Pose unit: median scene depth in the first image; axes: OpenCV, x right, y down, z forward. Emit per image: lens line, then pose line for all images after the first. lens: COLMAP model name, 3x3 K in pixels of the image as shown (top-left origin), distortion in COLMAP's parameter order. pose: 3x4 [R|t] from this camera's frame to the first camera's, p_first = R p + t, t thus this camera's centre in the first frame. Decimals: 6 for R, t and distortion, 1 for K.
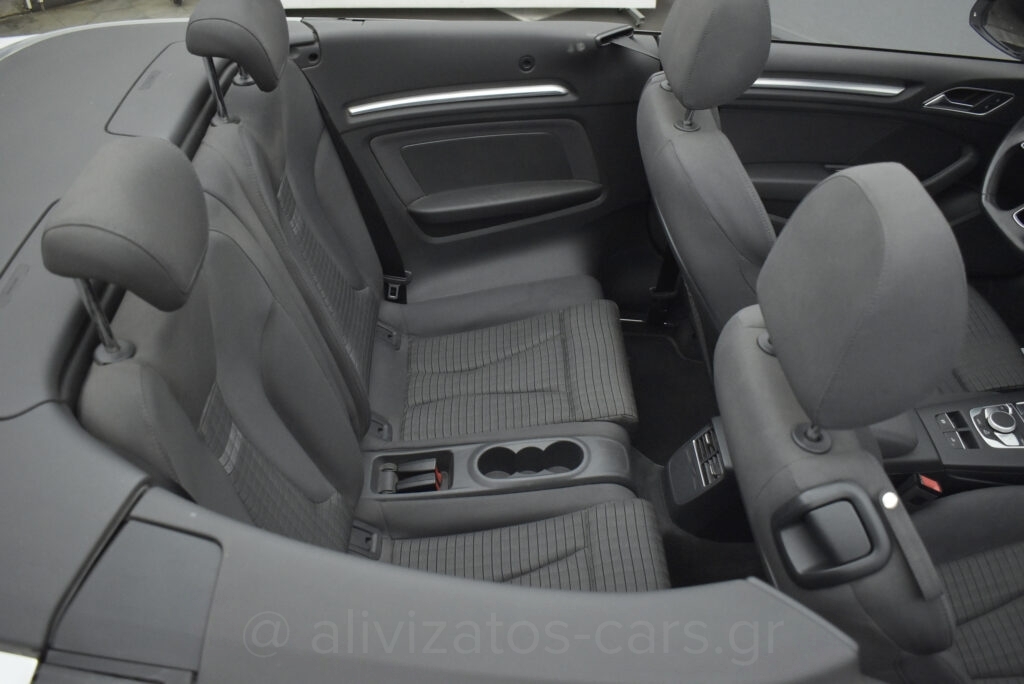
lens RADIAL K [[872.8, 0, 509.5], [0, 872.8, 339.1], [0, 0, 1]] dist [-0.102594, 0.024887]
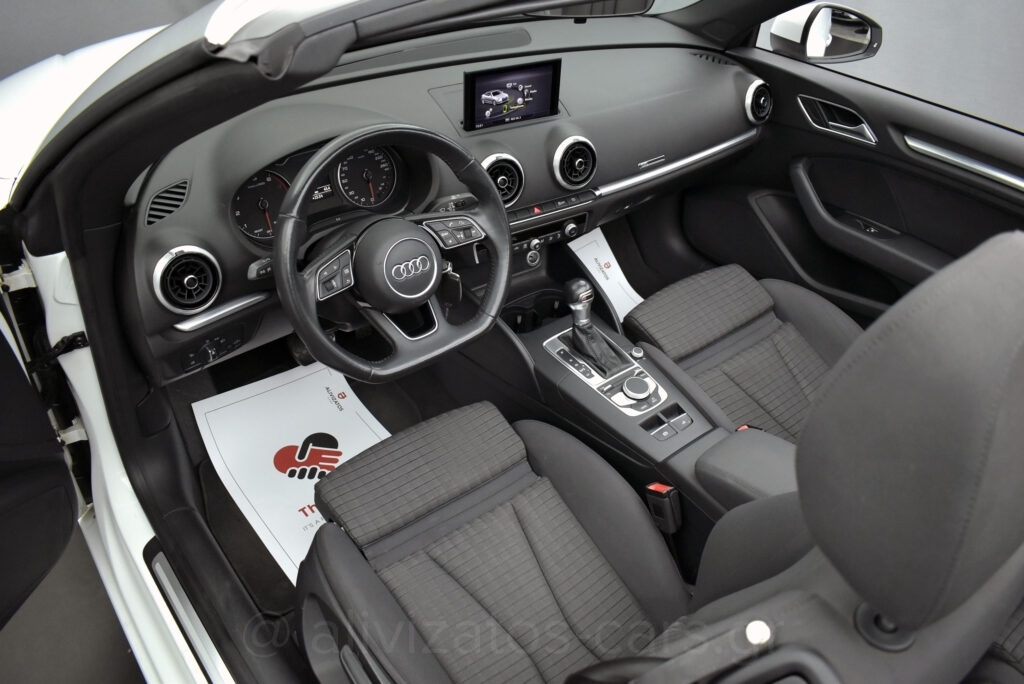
lens RADIAL K [[784.1, 0, 512.5], [0, 784.1, 341.5], [0, 0, 1]] dist [-0.107639, 0.020965]
pose [[-0.595457, -0.541718, 0.593273, 0.162898], [0.473393, 0.360056, 0.803902, -0.720420], [-0.649099, 0.759541, 0.042048, 1.021223]]
